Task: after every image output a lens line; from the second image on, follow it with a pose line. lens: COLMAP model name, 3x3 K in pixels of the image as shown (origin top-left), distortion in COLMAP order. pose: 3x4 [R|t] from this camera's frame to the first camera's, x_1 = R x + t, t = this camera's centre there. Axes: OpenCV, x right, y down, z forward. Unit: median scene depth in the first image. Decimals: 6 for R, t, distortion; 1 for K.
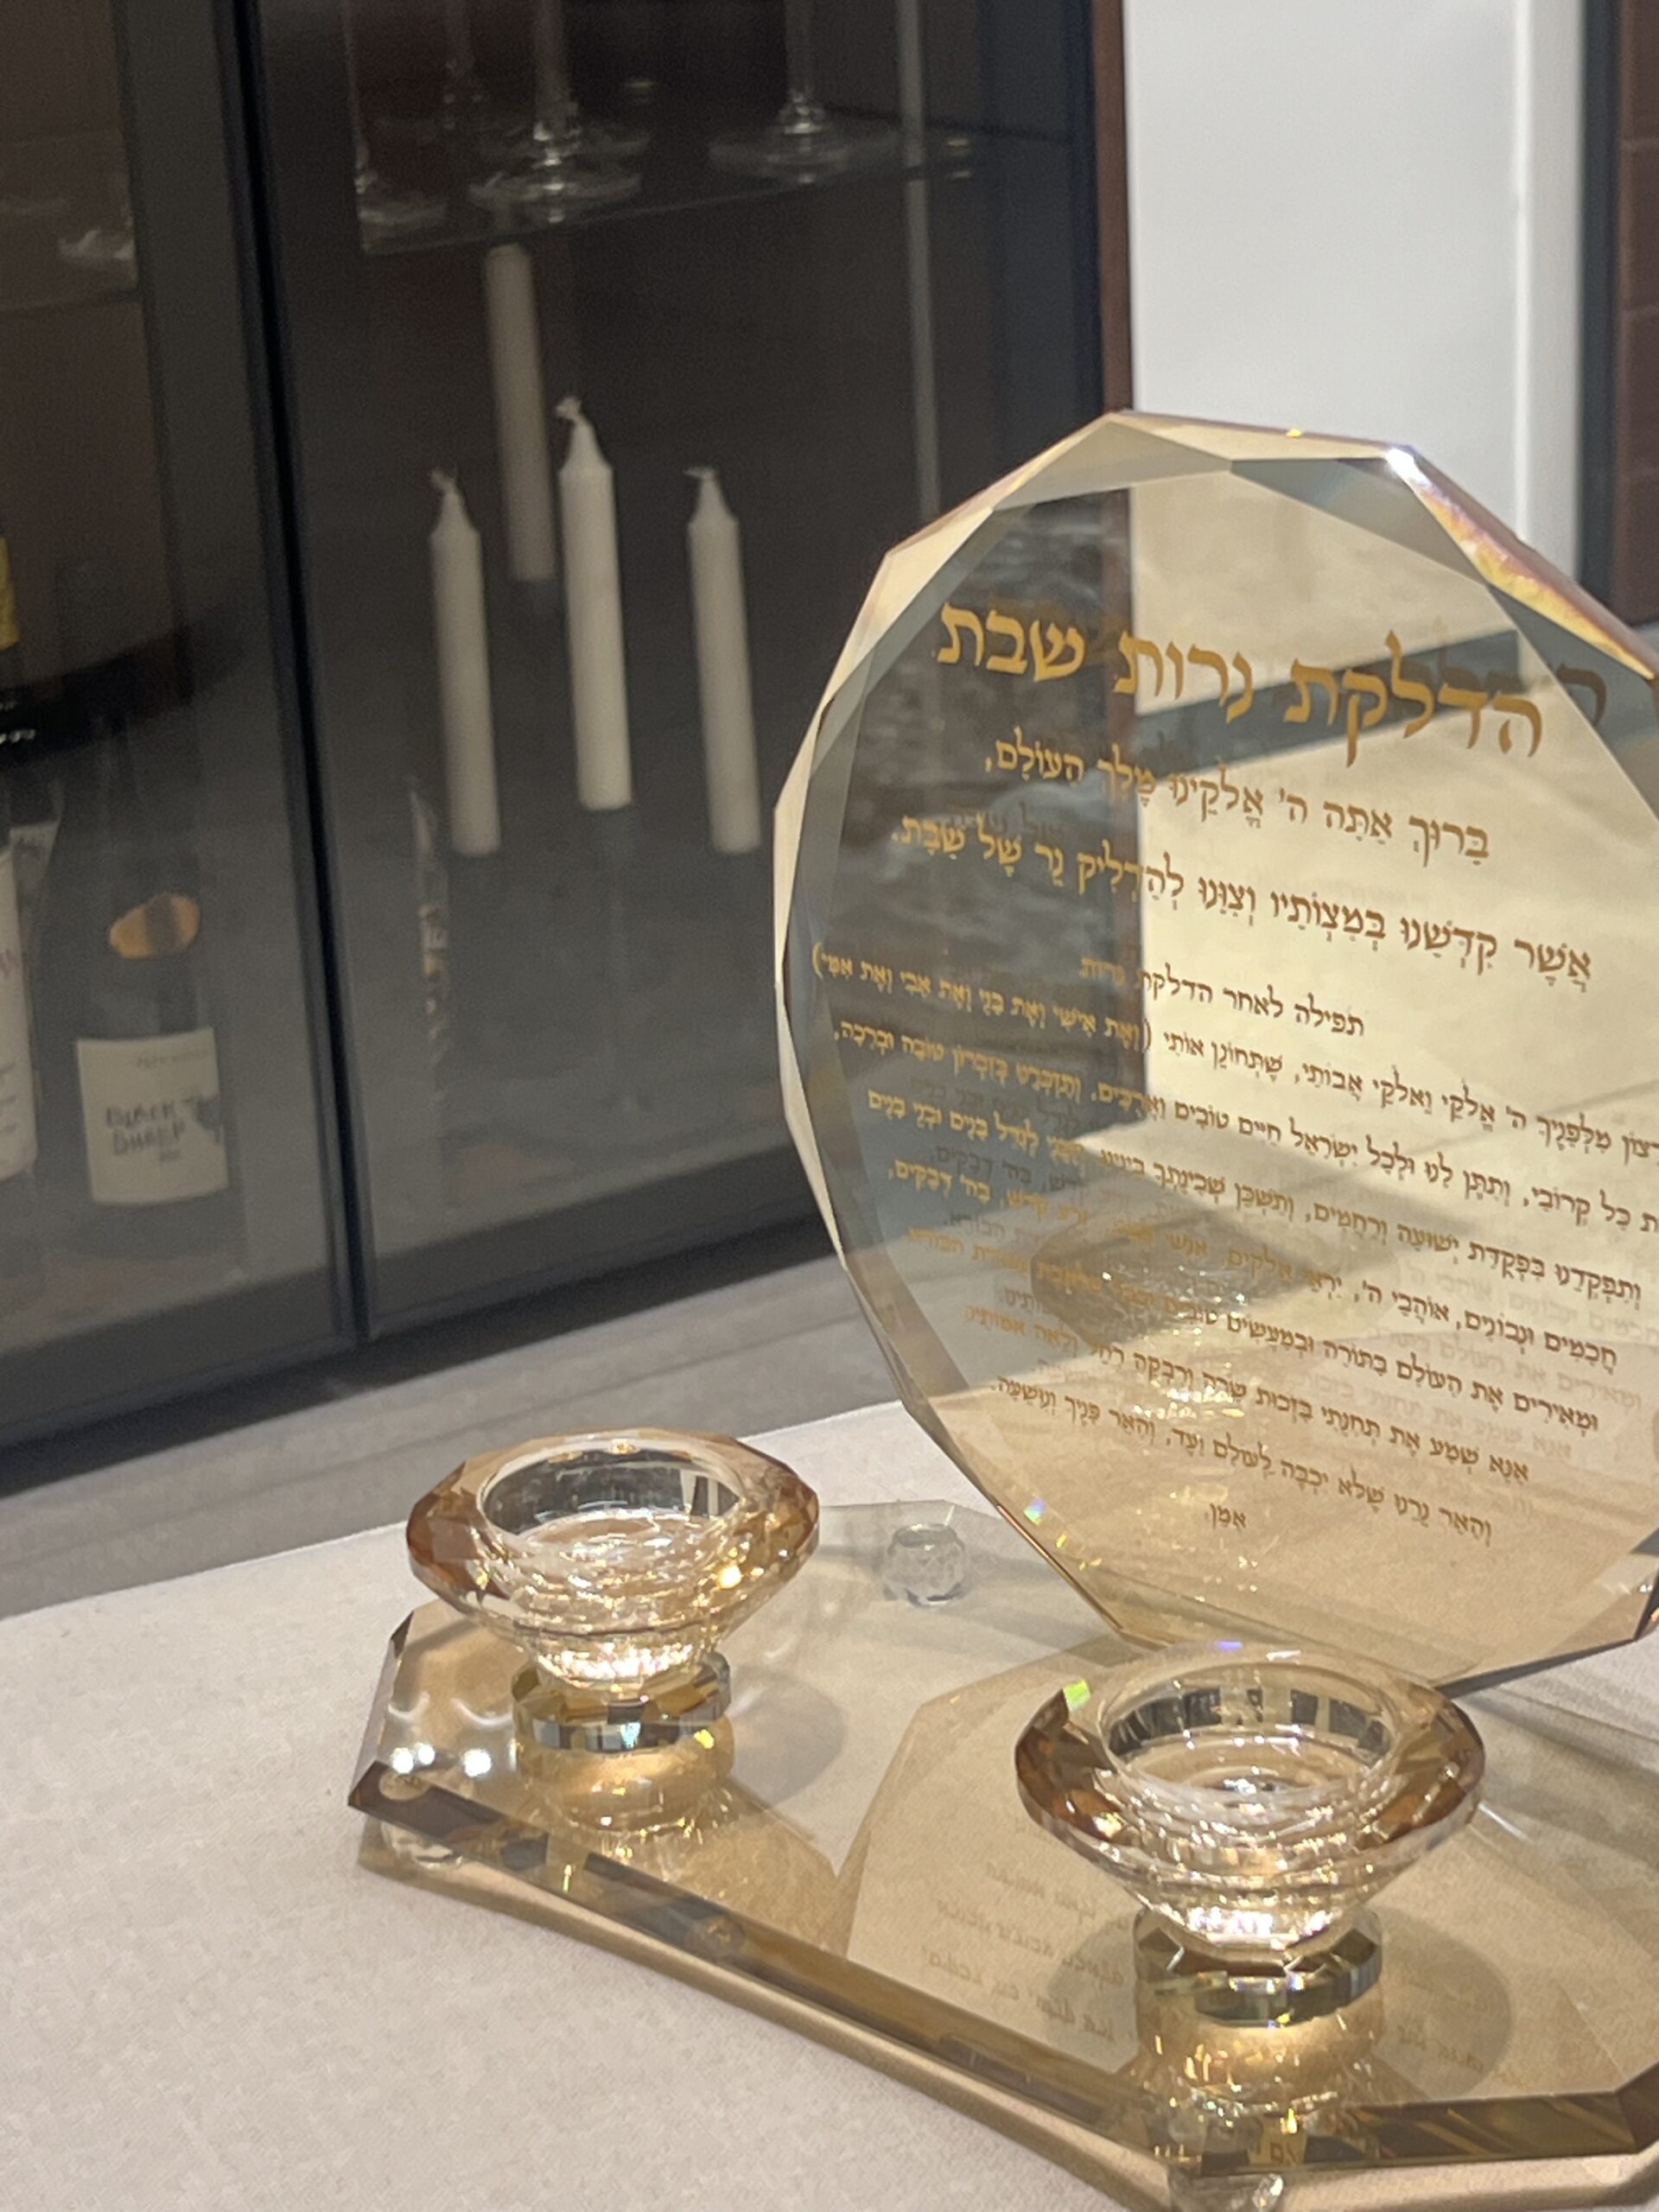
lens RADIAL K [[4927.0, 0, 956.1], [0, 4927.0, 1229.8], [0, 0, 1]] dist [0.149258, -0.044468]
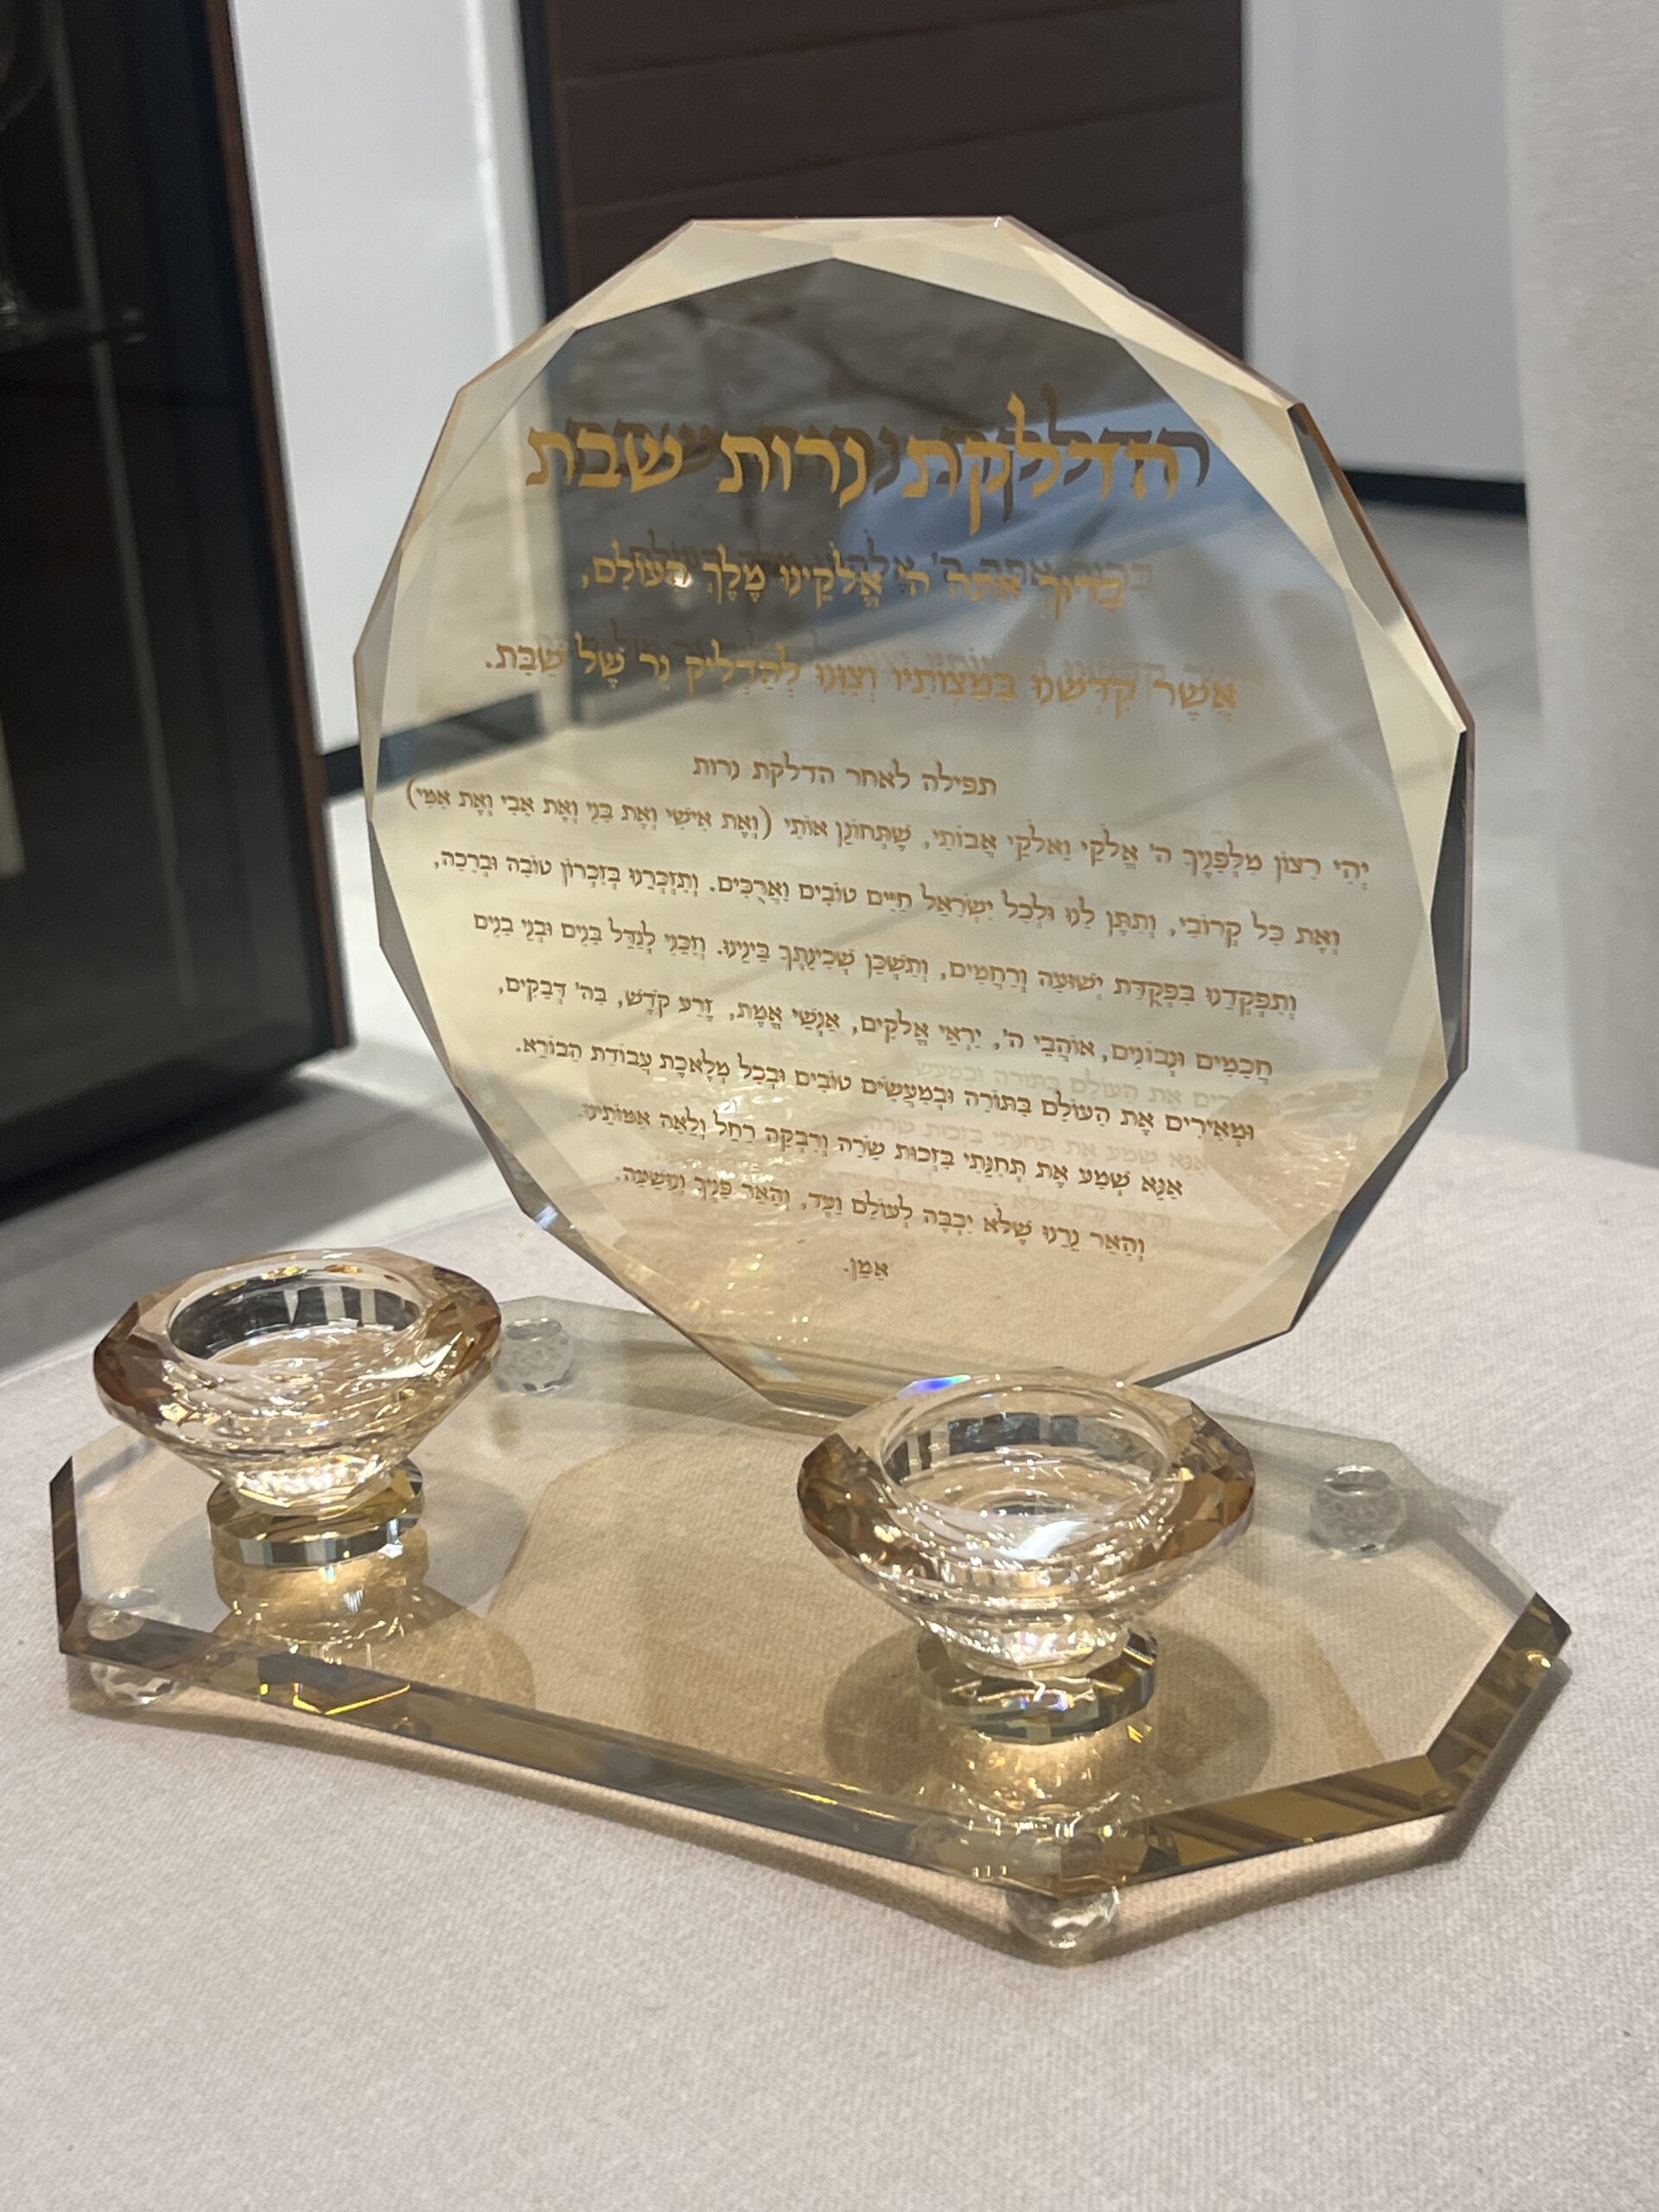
lens RADIAL K [[3307.3, 0, 827.0], [0, 3307.3, 1105.6], [0, 0, 1]] dist [0.232013, -0.911803]
pose [[0.969071, -0.102036, 0.224698, -0.117266], [0.105243, 0.994444, -0.002306, 0.024498], [-0.223214, 0.025882, 0.974426, 0.307955]]
